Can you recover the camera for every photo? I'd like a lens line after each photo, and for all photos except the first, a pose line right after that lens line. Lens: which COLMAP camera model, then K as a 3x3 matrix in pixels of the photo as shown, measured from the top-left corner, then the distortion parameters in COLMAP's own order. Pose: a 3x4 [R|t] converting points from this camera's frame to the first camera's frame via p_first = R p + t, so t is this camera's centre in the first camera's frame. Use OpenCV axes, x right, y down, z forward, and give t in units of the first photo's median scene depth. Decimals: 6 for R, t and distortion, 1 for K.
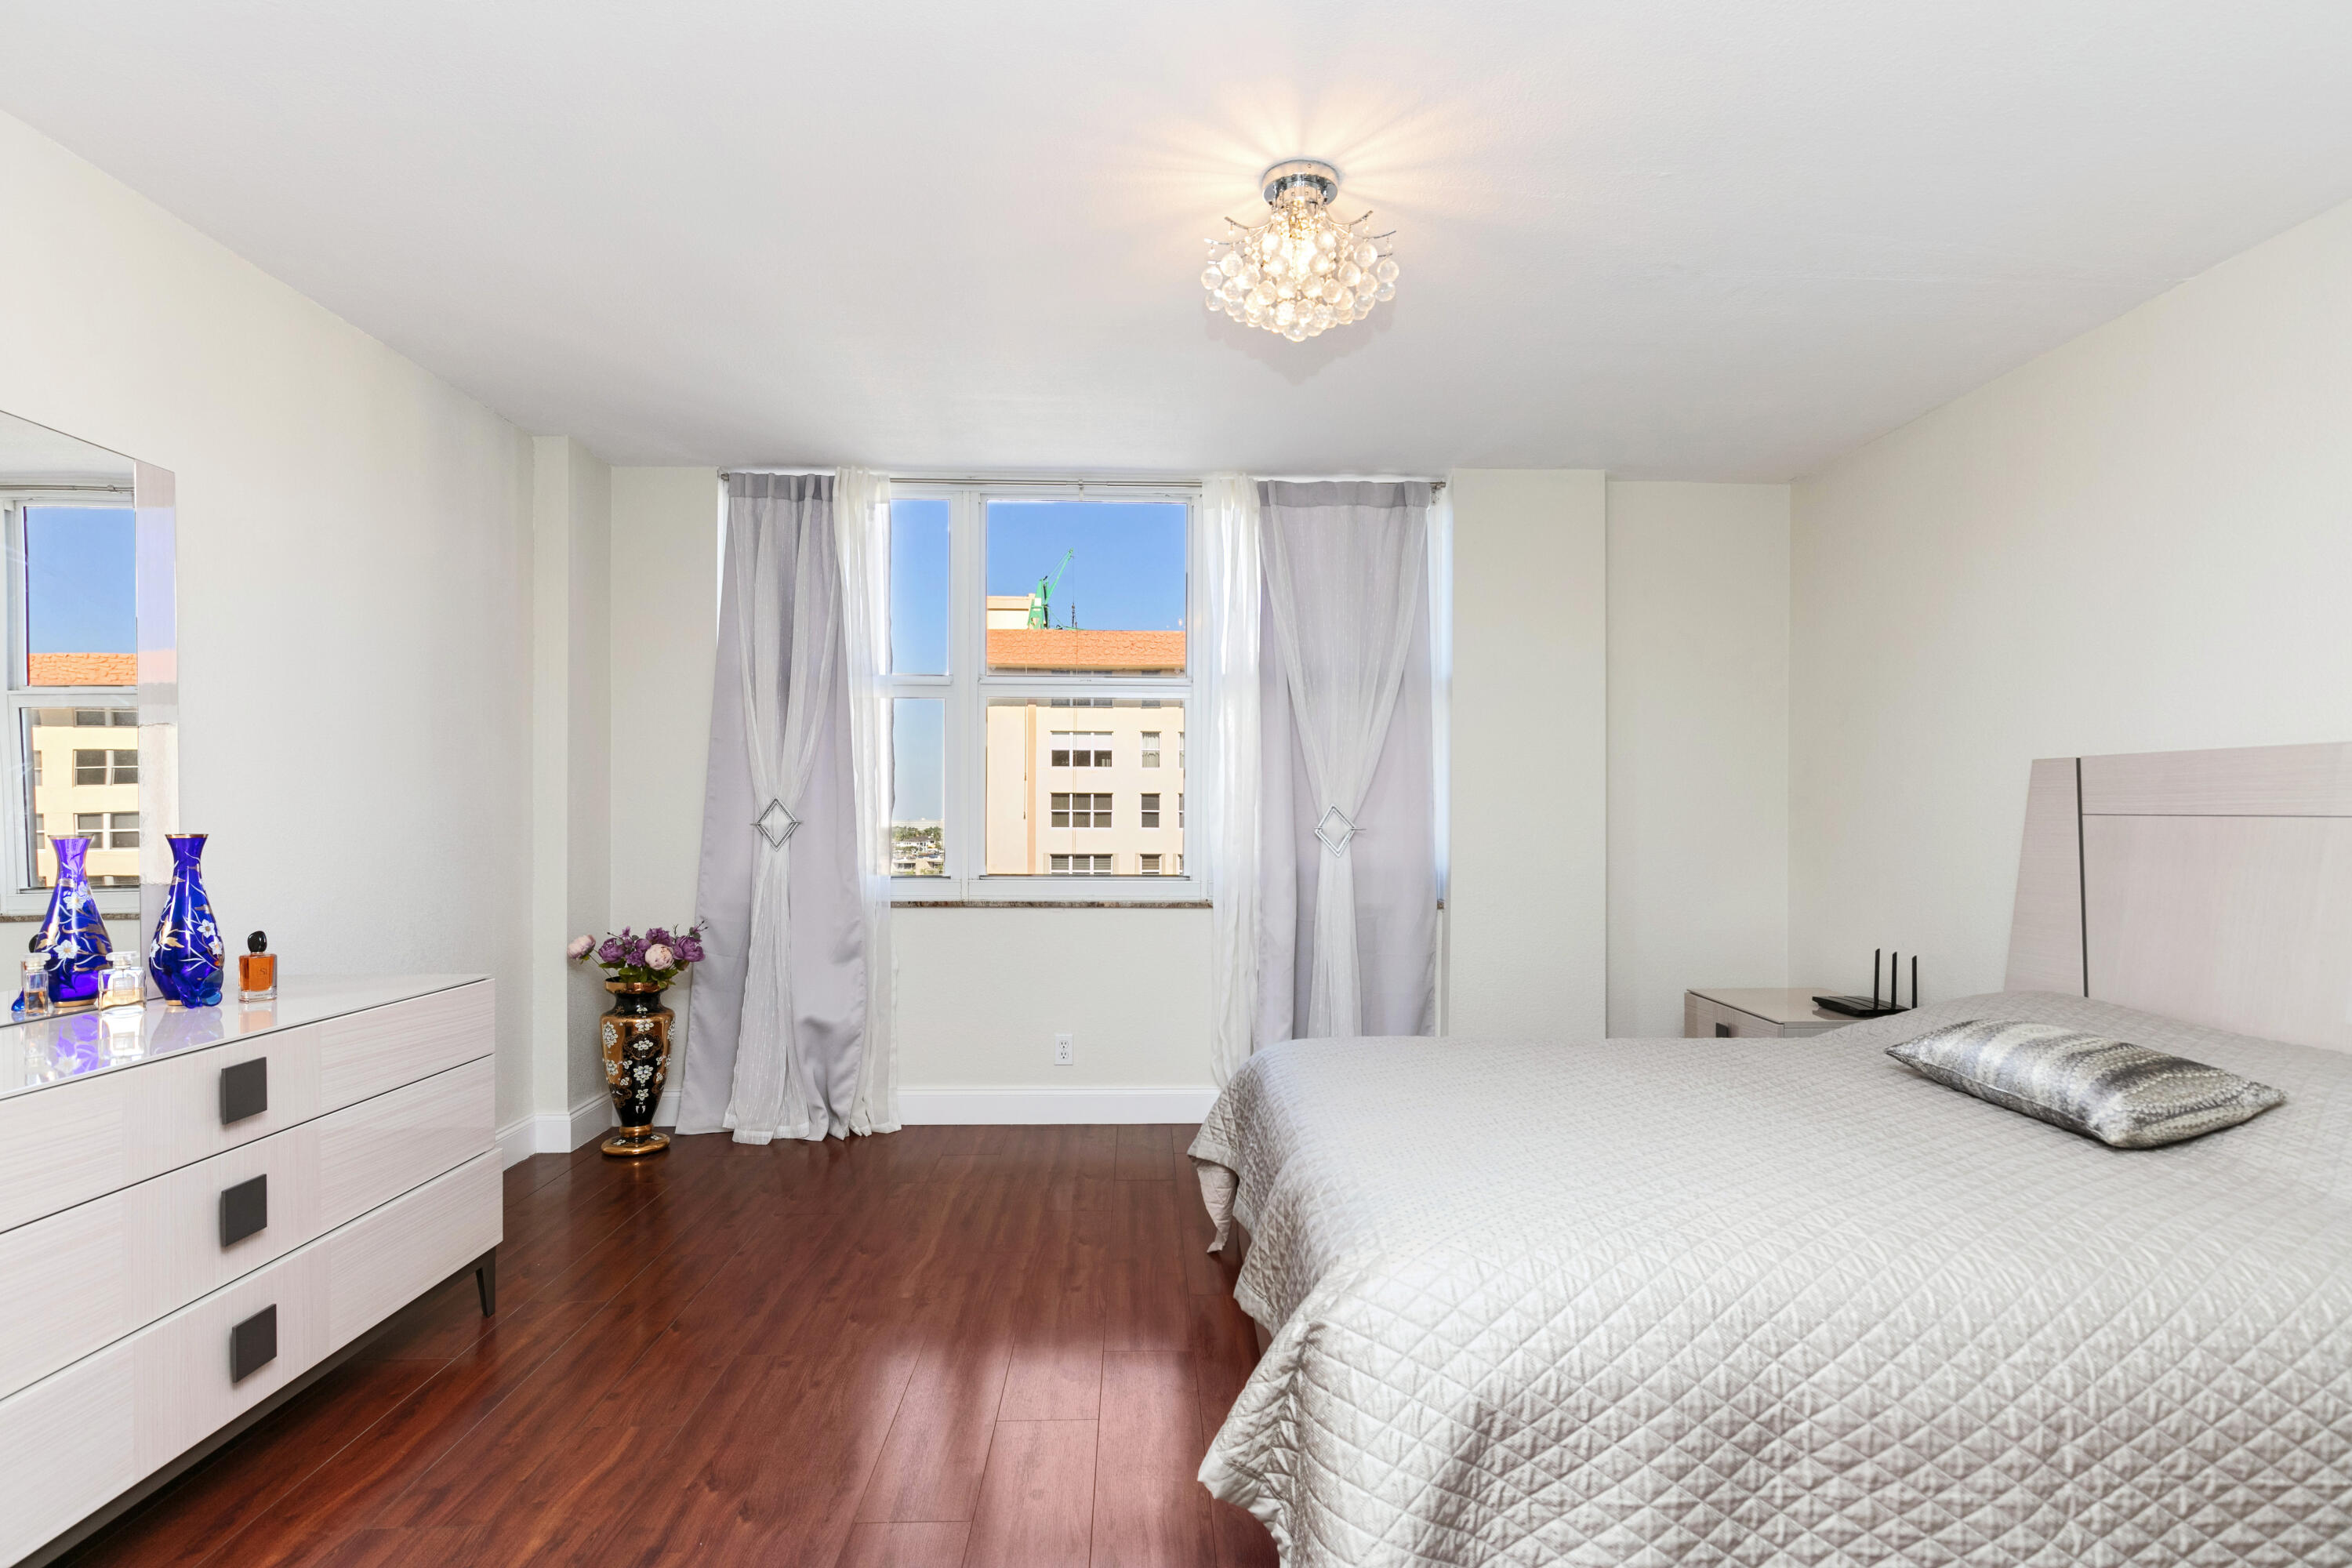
lens RADIAL K [[1220.0, 0, 1174.8], [0, 1220.0, 851.2], [0, 0, 1]] dist [-0.004065, -0.000511]
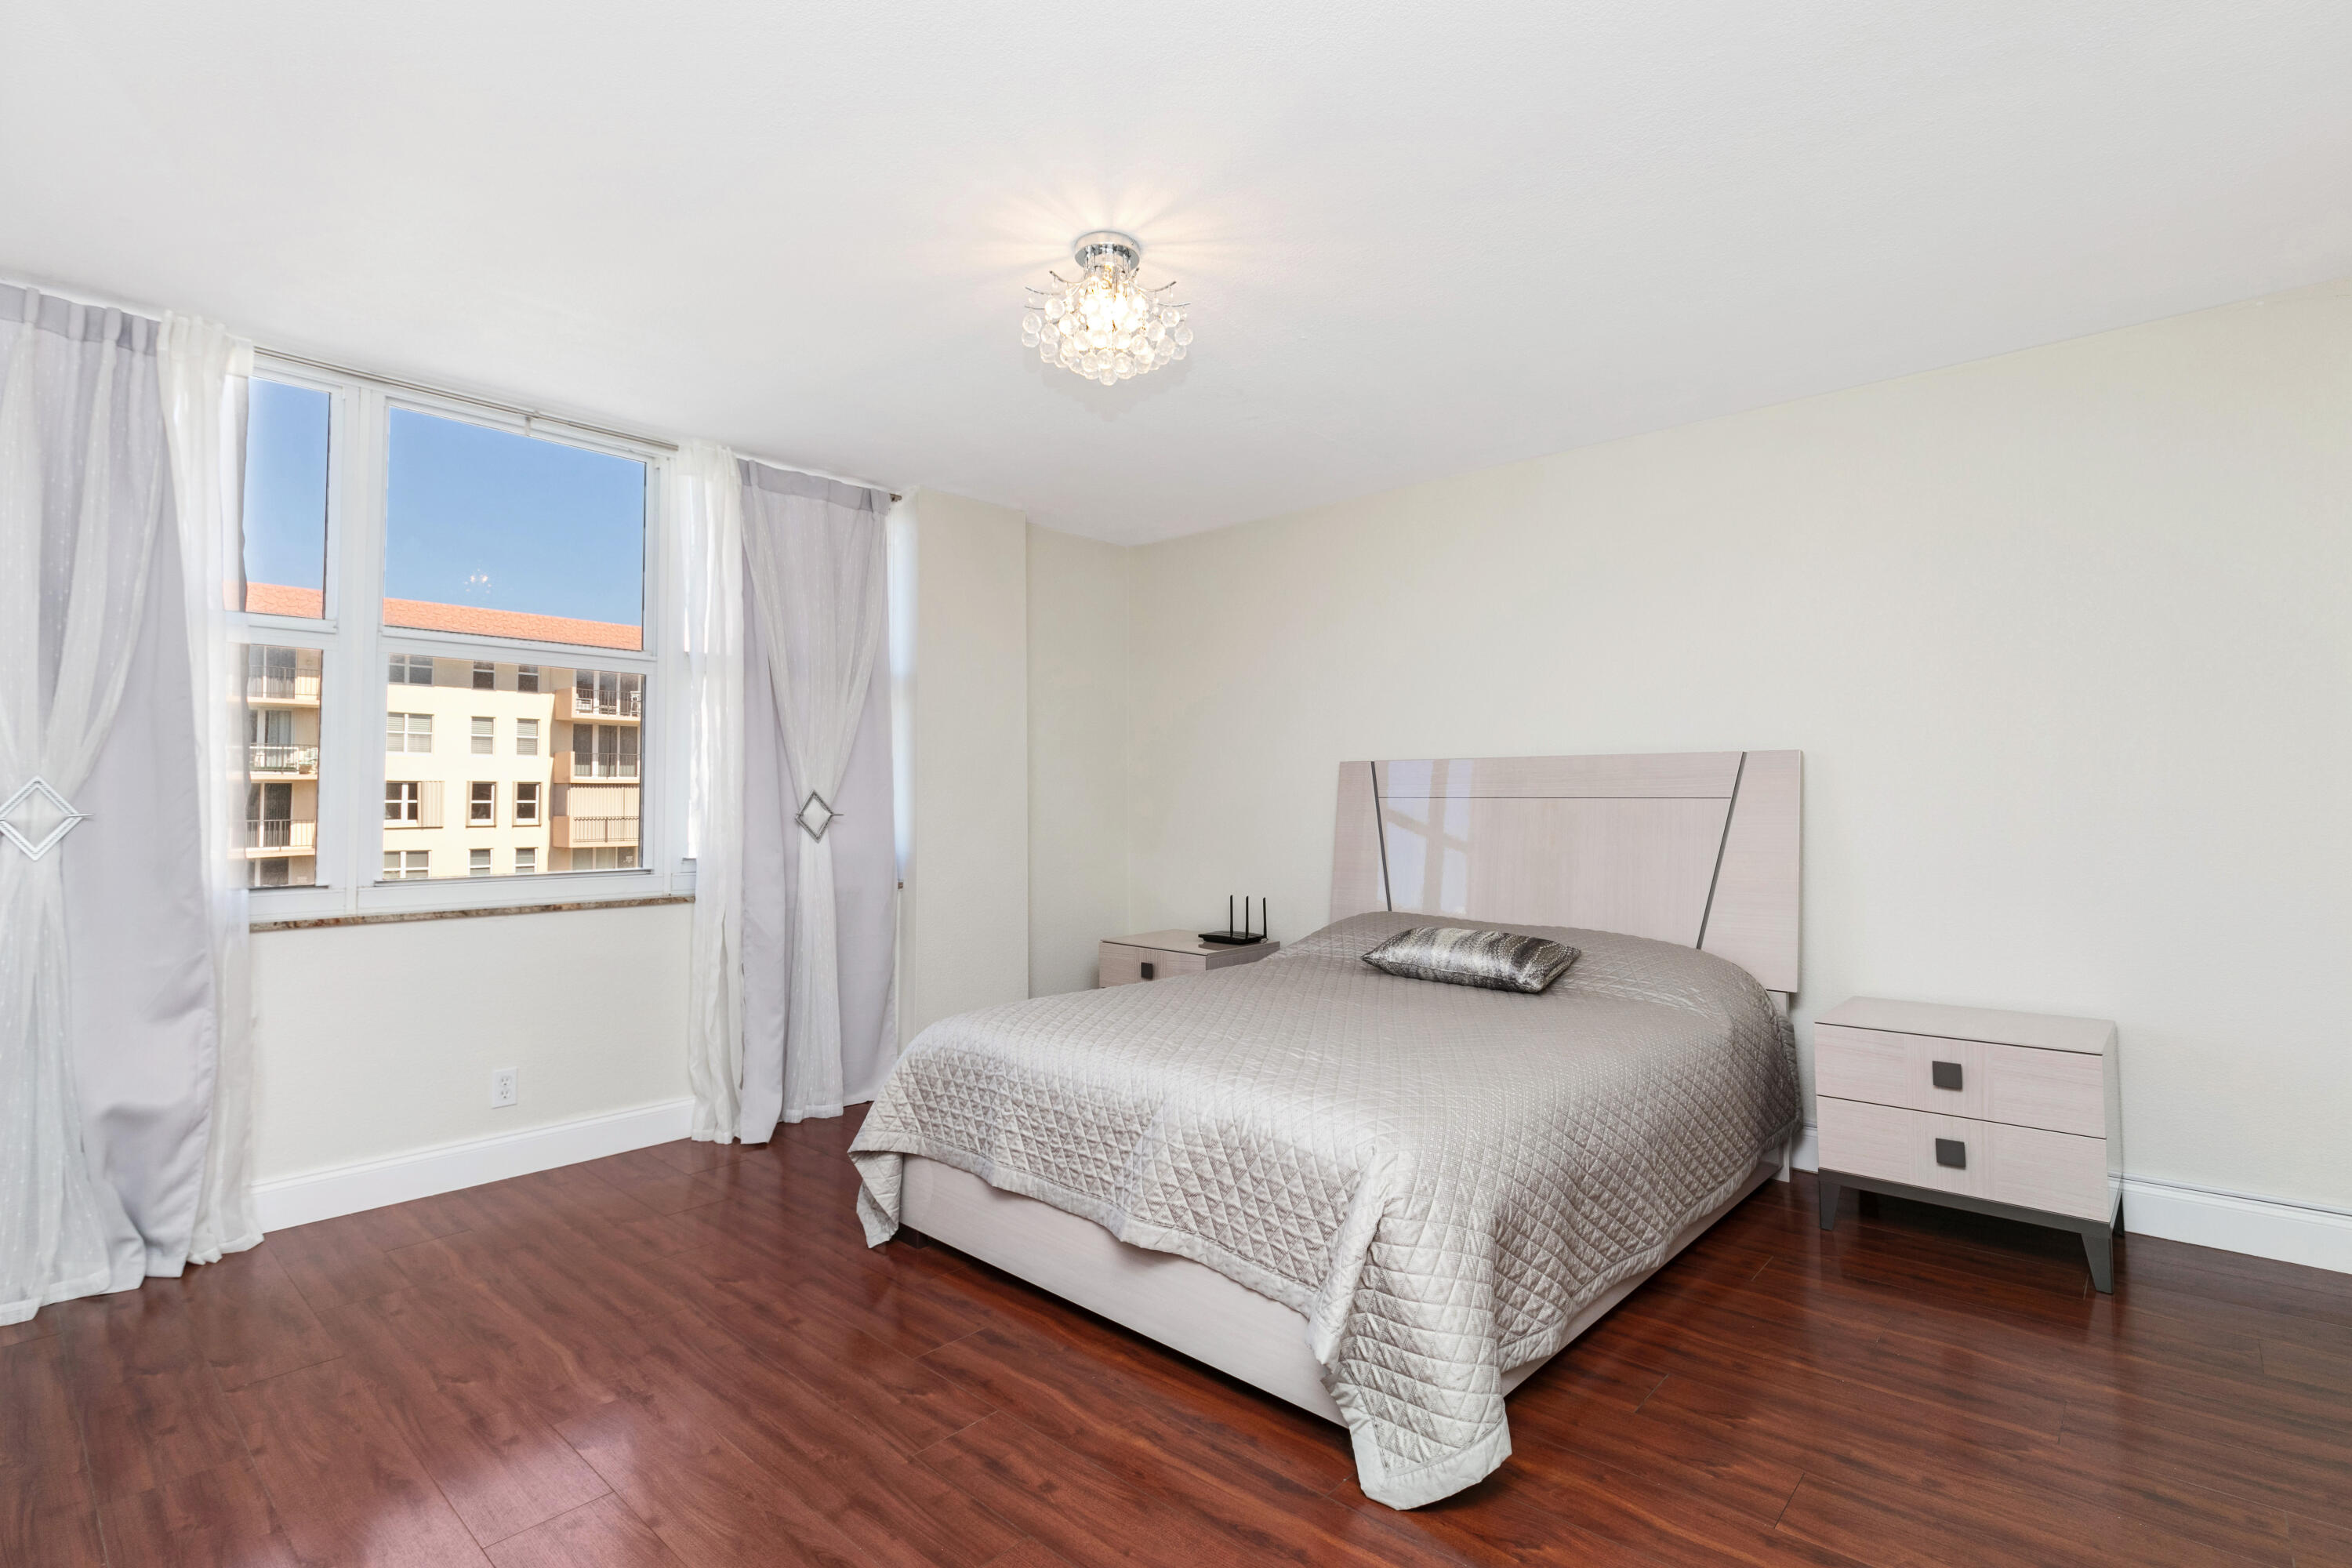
lens RADIAL K [[1142.1, 0, 1176.0], [0, 1142.1, 784.0], [0, 0, 1]] dist [0.004304, -0.000184]
pose [[0.684821, 0.006175, 0.728685, -0.357013], [0.027804, 0.999015, -0.034596, -0.002991], [-0.728181, 0.043952, 0.683975, 0.134932]]
